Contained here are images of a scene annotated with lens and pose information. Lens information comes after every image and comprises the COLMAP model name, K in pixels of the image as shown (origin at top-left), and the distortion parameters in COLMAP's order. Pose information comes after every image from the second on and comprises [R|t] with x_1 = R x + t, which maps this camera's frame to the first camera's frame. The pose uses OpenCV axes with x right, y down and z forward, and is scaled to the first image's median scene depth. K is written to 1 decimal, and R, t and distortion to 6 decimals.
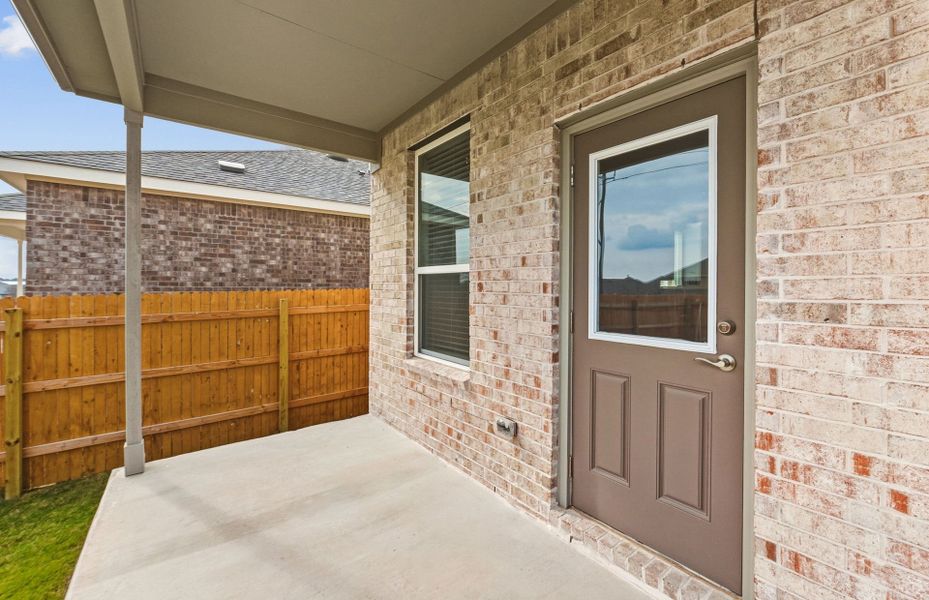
lens RADIAL K [[397.5, 0, 464.3], [0, 397.5, 288.7], [0, 0, 1]] dist [-0.009302, 0.000798]
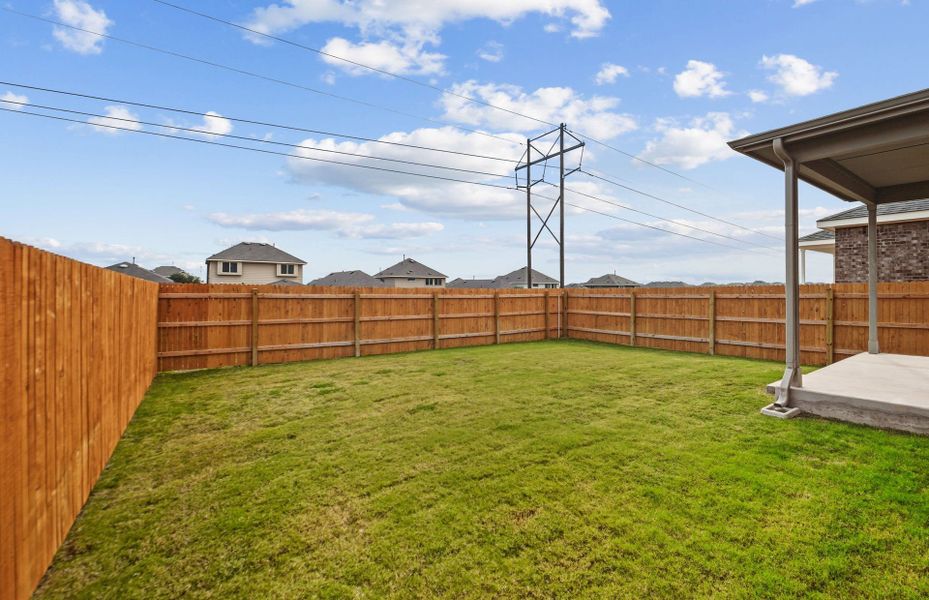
lens RADIAL K [[397.5, 0, 464.3], [0, 397.5, 288.7], [0, 0, 1]] dist [-0.009302, 0.000798]
pose [[-0.028595, -0.004607, -0.999580, 1.077829], [-0.003728, 0.999983, -0.004502, 0.056965], [0.999584, 0.003598, -0.028612, -0.944593]]
